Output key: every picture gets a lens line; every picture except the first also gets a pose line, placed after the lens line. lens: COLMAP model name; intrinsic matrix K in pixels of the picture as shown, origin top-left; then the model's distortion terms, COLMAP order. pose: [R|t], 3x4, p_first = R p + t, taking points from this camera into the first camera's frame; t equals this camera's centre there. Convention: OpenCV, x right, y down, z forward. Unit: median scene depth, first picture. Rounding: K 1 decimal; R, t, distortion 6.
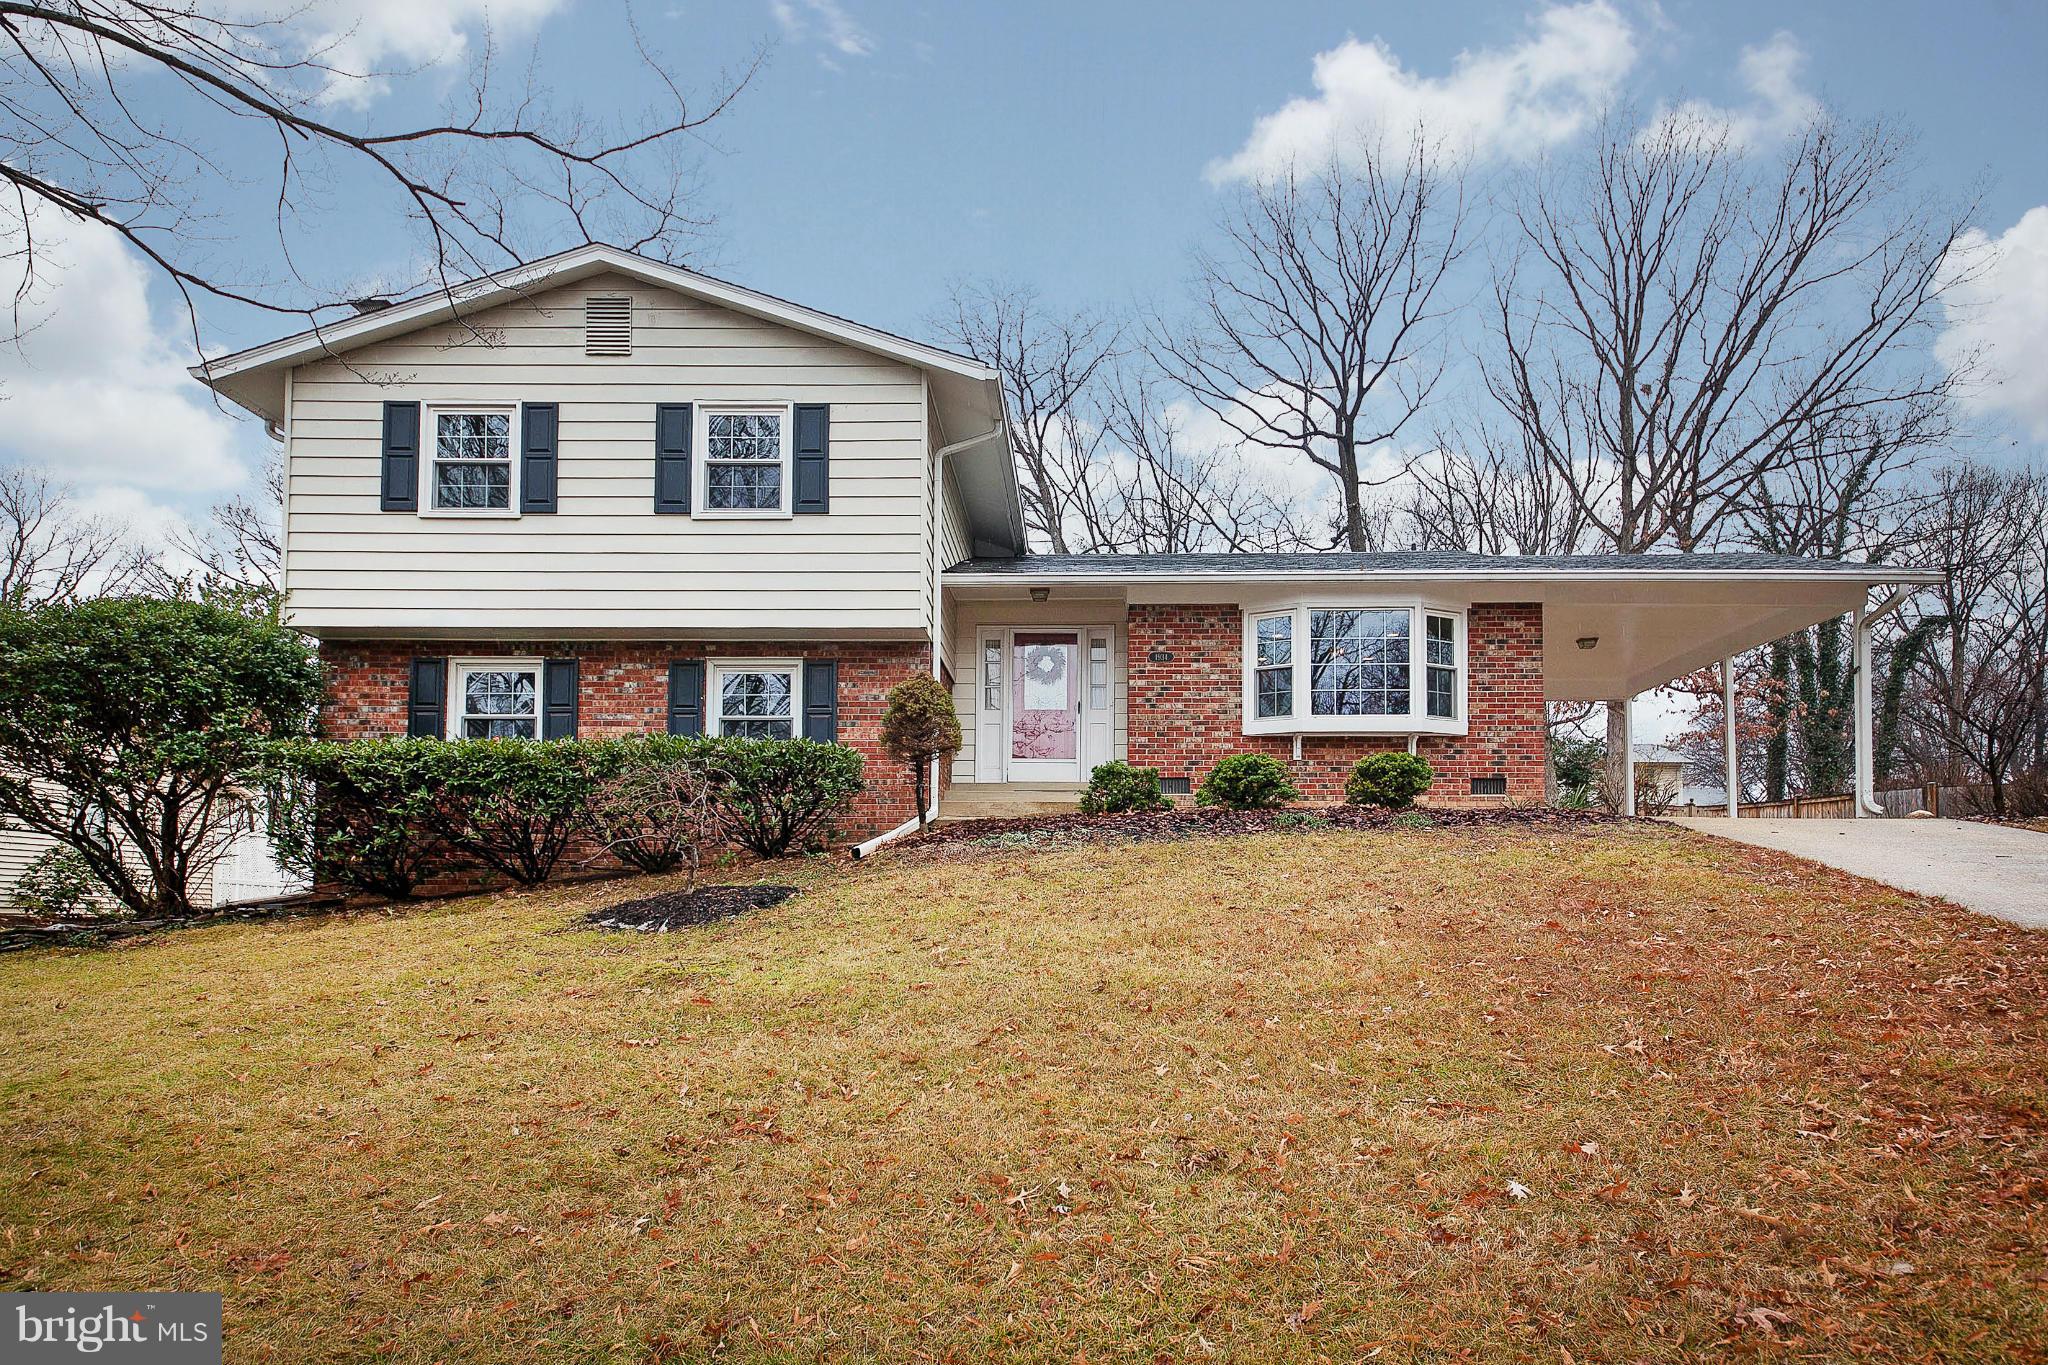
lens RADIAL K [[1146.9, 0, 1024.0], [0, 1146.9, 457.4], [0, 0, 1]] dist [0.007646, -0.000559]
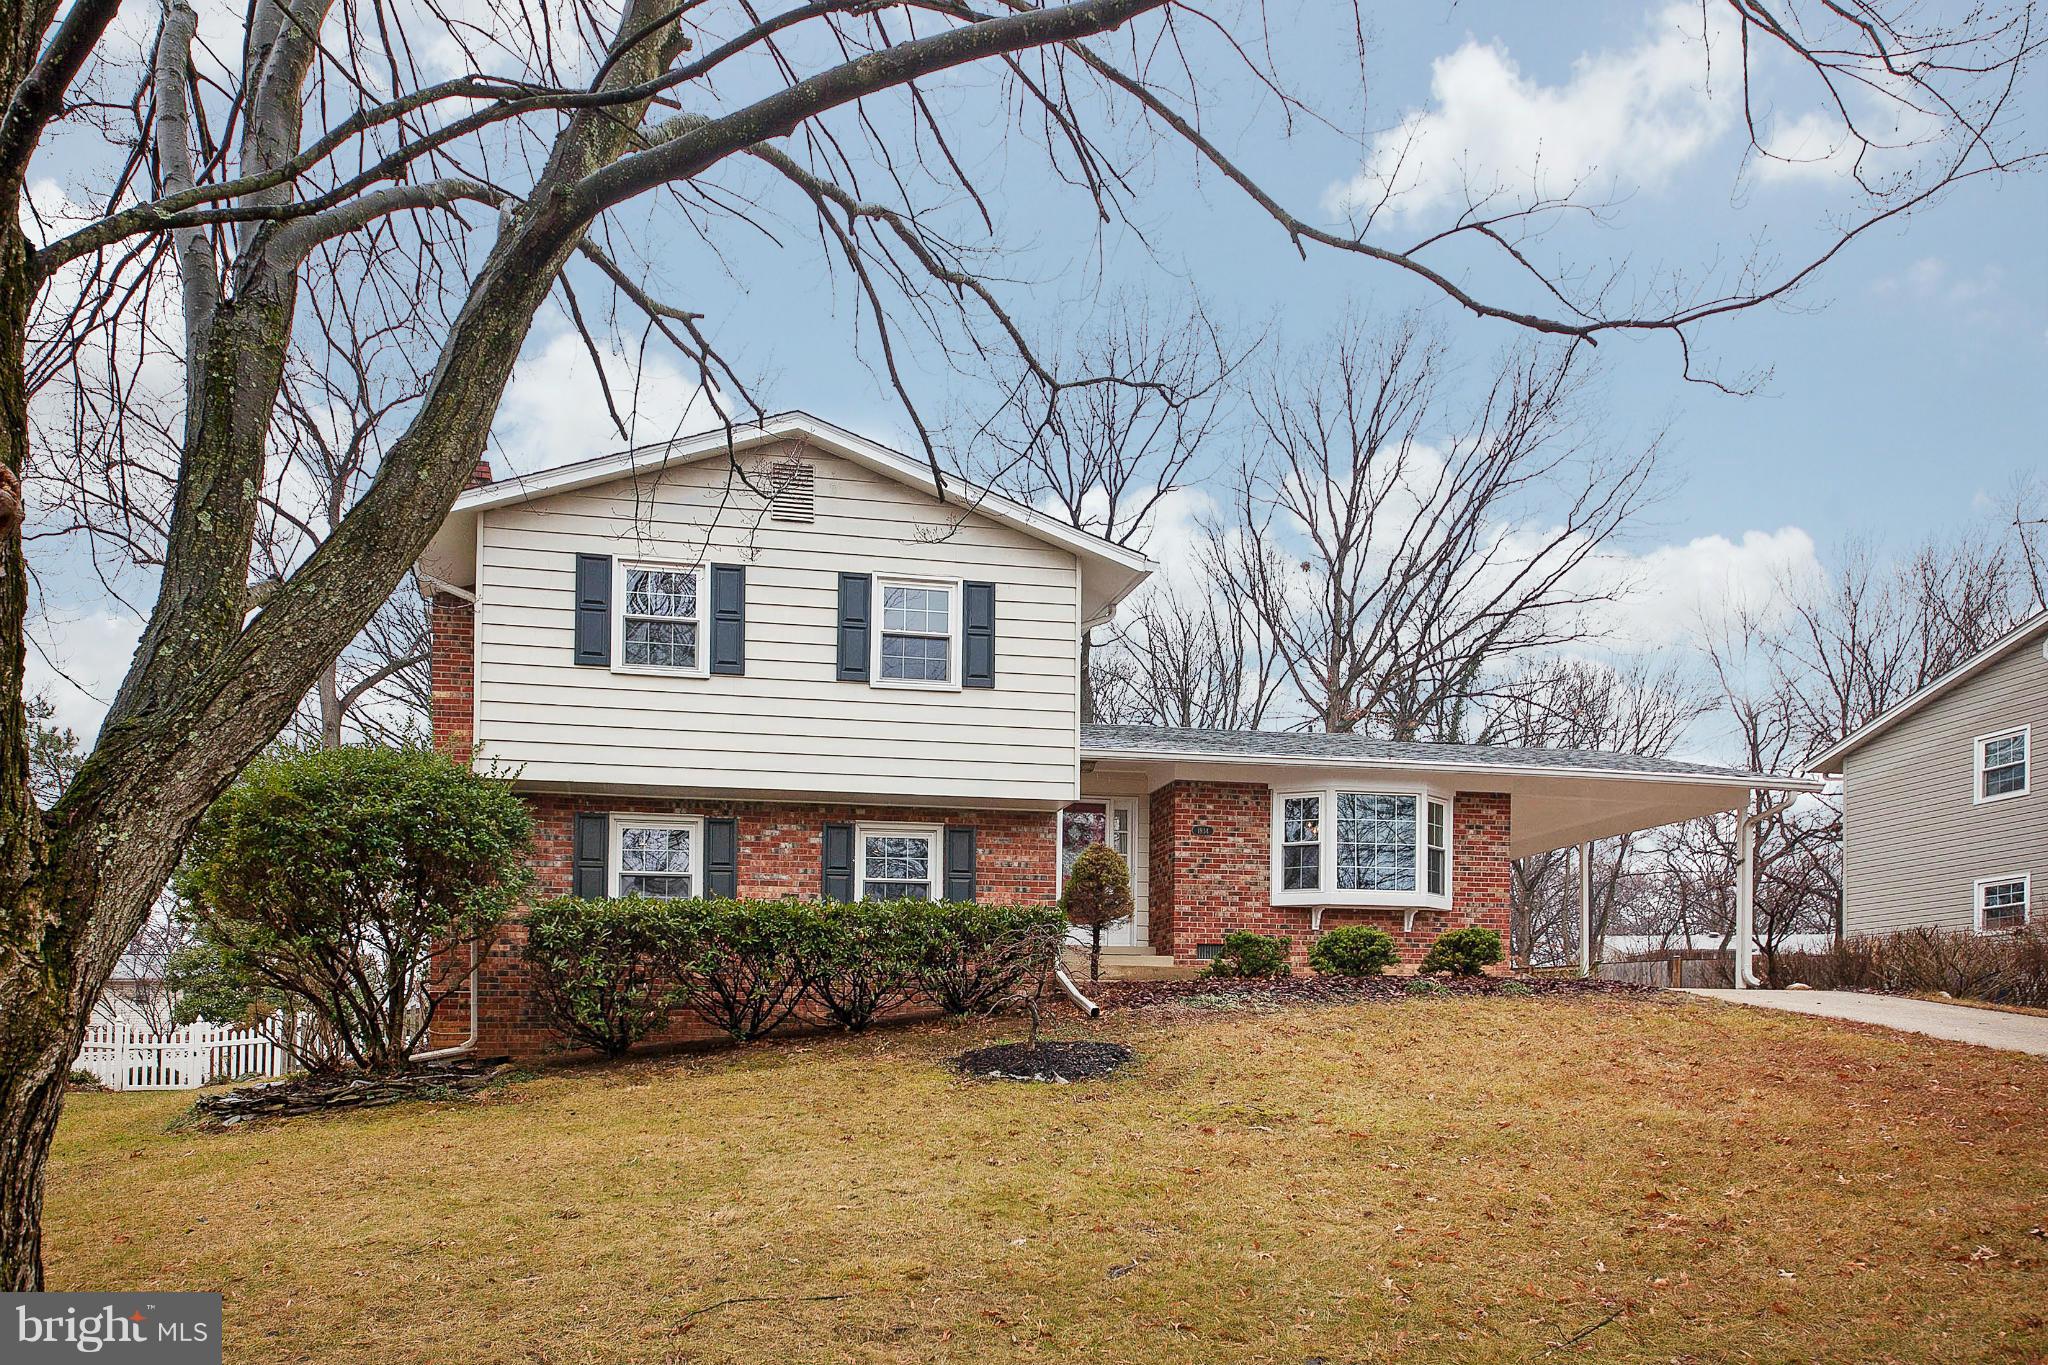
lens RADIAL K [[1097.5, 0, 1032.2], [0, 1097.5, 652.8], [0, 0, 1]] dist [0.047803, -0.040392]
pose [[0.988567, 0.054706, 0.140509, -0.275224], [-0.057542, 0.998212, 0.016195, -0.001230], [-0.139371, -0.024095, 0.989947, 0.005606]]
